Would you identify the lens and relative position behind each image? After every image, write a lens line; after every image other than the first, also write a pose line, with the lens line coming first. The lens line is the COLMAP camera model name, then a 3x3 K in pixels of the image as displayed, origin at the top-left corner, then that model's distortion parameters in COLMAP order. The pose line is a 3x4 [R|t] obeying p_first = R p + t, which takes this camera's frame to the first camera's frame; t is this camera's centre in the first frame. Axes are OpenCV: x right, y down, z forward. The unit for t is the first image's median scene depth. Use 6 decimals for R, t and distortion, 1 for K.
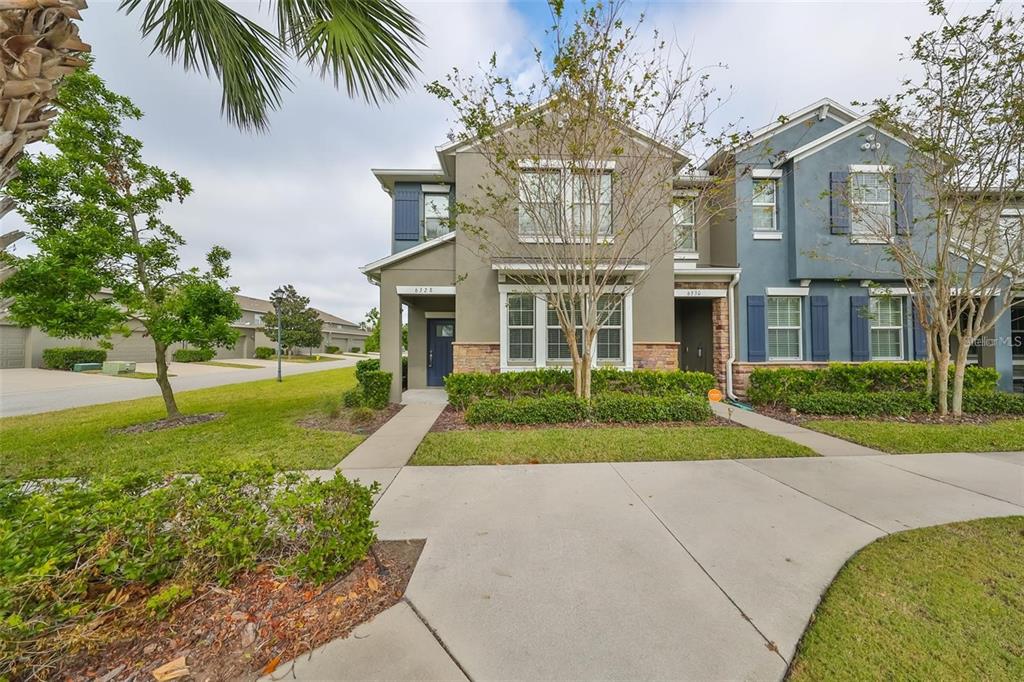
lens RADIAL K [[322.5, 0, 508.0], [0, 322.5, 340.3], [0, 0, 1]] dist [-0.000319, 0.000495]
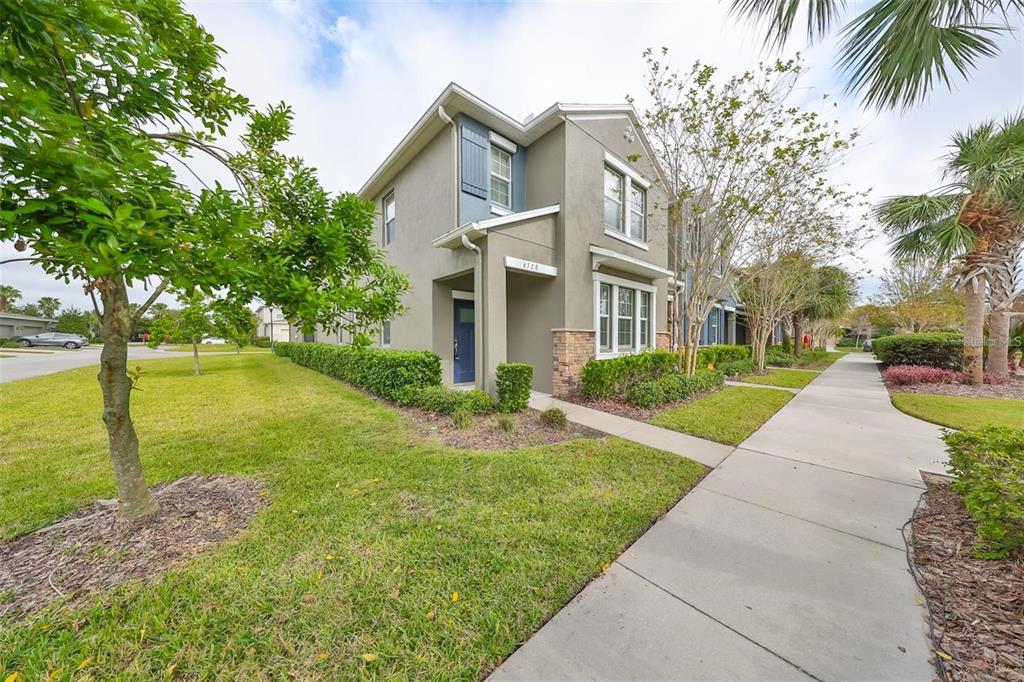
lens RADIAL K [[322.5, 0, 511.8], [0, 322.5, 340.9], [0, 0, 1]] dist [-0.000319, 0.000495]
pose [[0.775045, 0.001137, 0.631905, -0.850211], [-0.015498, 0.999732, 0.017210, 0.027478], [-0.631716, -0.023131, 0.774855, 0.377822]]
